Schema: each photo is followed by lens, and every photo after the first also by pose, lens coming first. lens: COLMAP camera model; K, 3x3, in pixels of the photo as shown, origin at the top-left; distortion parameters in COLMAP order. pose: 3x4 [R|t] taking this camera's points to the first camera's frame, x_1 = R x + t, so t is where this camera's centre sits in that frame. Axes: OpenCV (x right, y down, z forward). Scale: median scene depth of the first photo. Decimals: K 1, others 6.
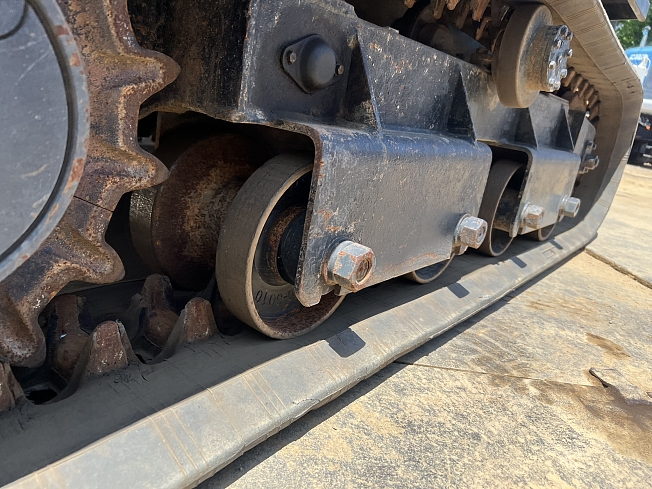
lens RADIAL K [[495.5, 0, 330.7], [0, 495.5, 240.1], [0, 0, 1]] dist [0.027942, -0.028348]
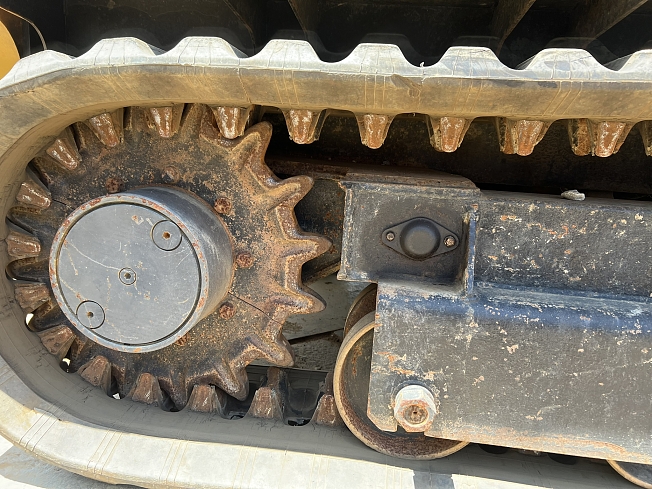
lens RADIAL K [[495.5, 0, 325.8], [0, 495.5, 243.1], [0, 0, 1]] dist [0.027942, -0.028348]
pose [[0.519030, 0.037214, -0.853946, 1.059063], [-0.213583, 0.973006, -0.087414, -0.205213], [0.827641, 0.227759, 0.512967, 0.169412]]
